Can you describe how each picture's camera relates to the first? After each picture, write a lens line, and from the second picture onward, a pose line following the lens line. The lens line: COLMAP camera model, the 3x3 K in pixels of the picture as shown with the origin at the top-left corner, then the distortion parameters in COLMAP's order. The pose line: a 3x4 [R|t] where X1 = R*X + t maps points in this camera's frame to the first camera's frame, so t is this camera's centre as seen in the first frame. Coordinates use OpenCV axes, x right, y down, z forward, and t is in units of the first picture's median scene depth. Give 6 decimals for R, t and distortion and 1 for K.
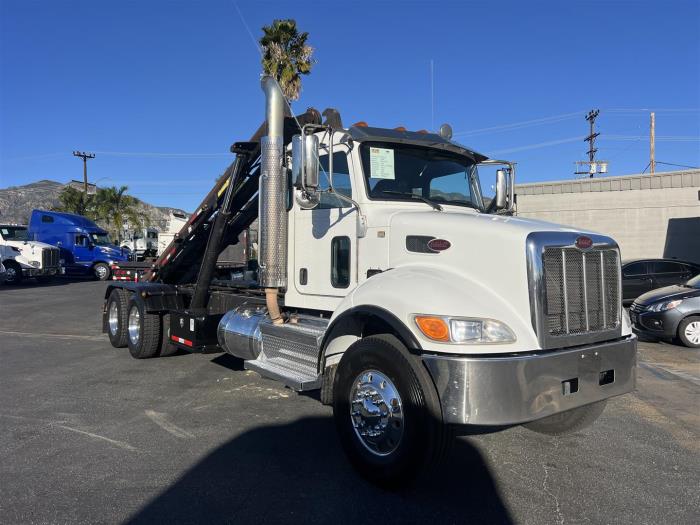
lens RADIAL K [[533.0, 0, 354.4], [0, 533.0, 261.9], [0, 0, 1]] dist [0.032391, -0.012462]
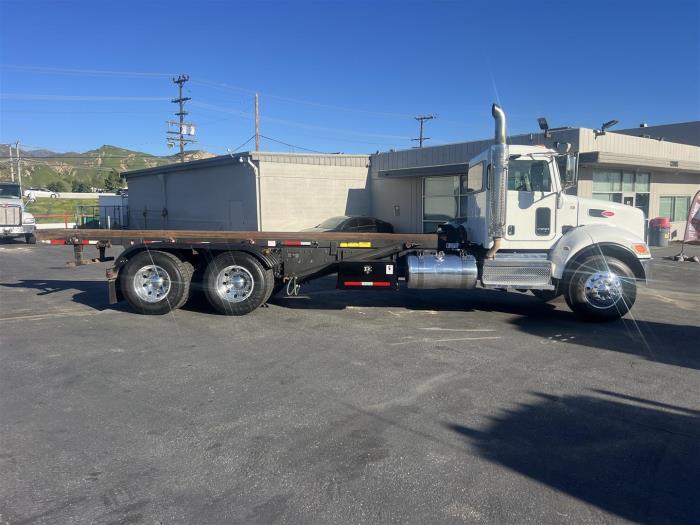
lens RADIAL K [[530.2, 0, 361.2], [0, 530.2, 260.7], [0, 0, 1]] dist [0.069047, -0.091969]
pose [[0.628559, -0.061734, 0.775308, -1.699940], [-0.003056, 0.996641, 0.081835, -0.013512], [-0.777756, -0.053807, 0.626260, 0.297757]]
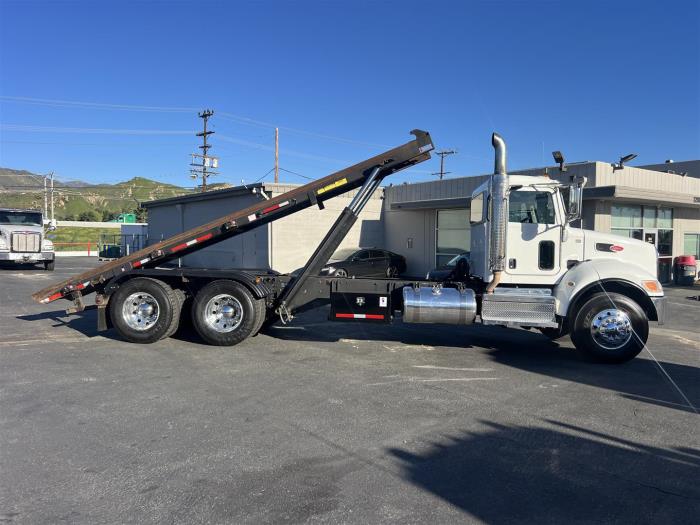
lens RADIAL K [[533.0, 0, 354.4], [0, 533.0, 261.9], [0, 0, 1]] dist [0.032391, -0.012462]
pose [[0.669162, -0.003599, 0.743107, -1.605202], [-0.020036, 0.999537, 0.022883, -0.005256], [-0.742846, -0.030201, 0.668781, 0.267132]]
